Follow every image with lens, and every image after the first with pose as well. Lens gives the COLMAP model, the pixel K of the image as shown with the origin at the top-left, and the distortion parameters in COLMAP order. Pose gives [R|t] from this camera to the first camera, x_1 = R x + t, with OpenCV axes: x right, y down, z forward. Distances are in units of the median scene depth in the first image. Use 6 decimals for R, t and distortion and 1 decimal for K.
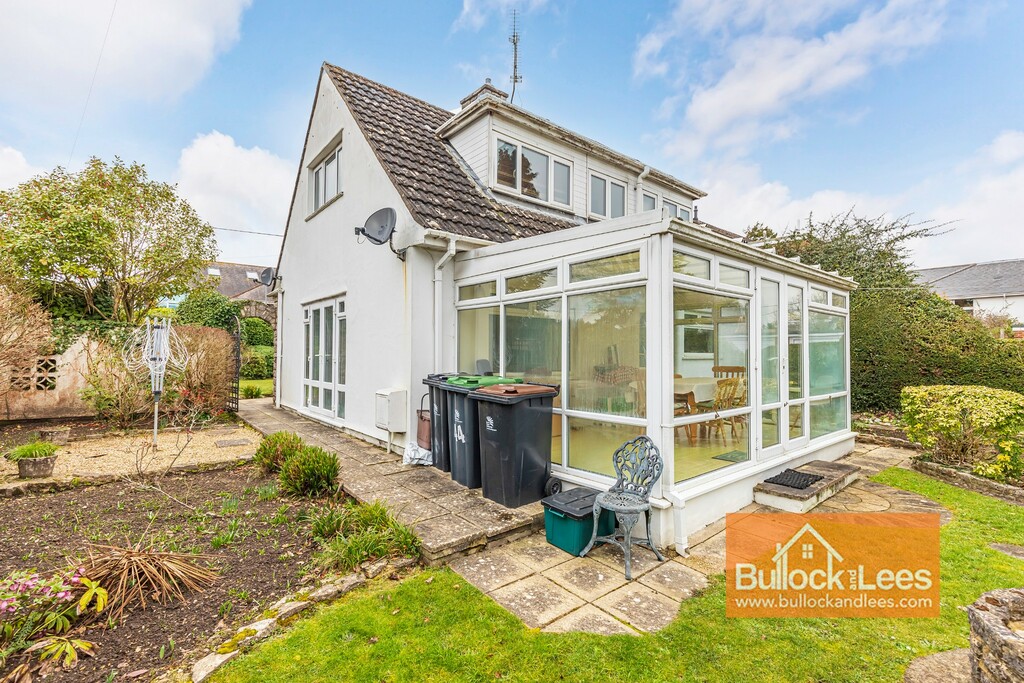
lens RADIAL K [[454.2, 0, 514.8], [0, 454.2, 343.5], [0, 0, 1]] dist [-0.000316, -0.000164]
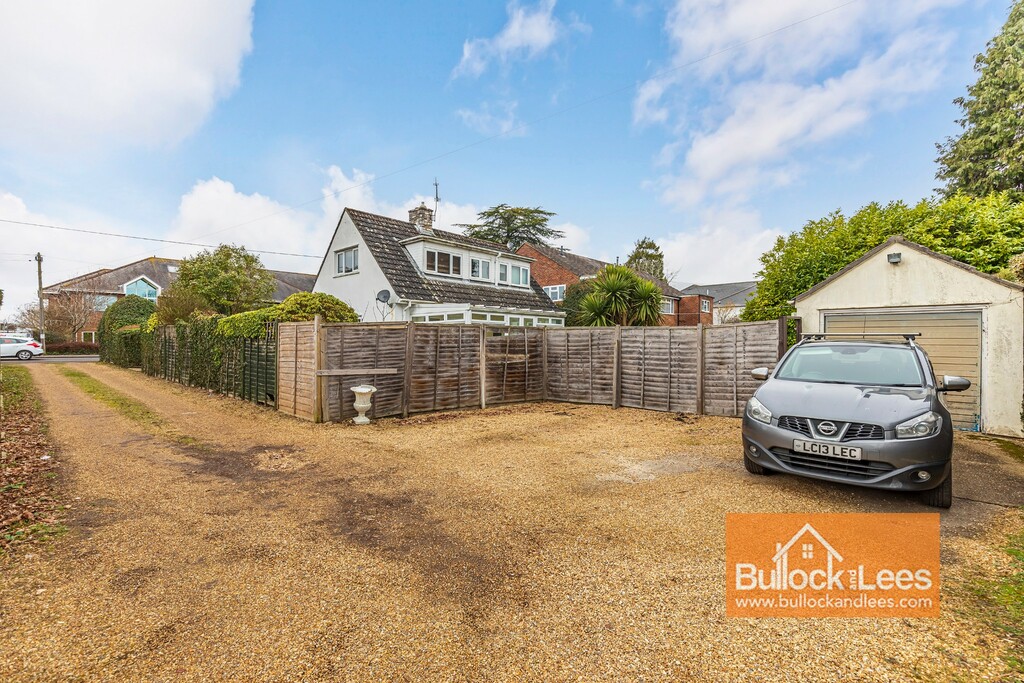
lens RADIAL K [[454.2, 0, 510.2], [0, 454.2, 341.1], [0, 0, 1]] dist [-0.000316, -0.000164]
pose [[0.991375, -0.001280, 0.131053, 0.090538], [-0.000613, 0.999896, 0.014408, -0.018257], [-0.131057, -0.014364, 0.991271, -1.556807]]
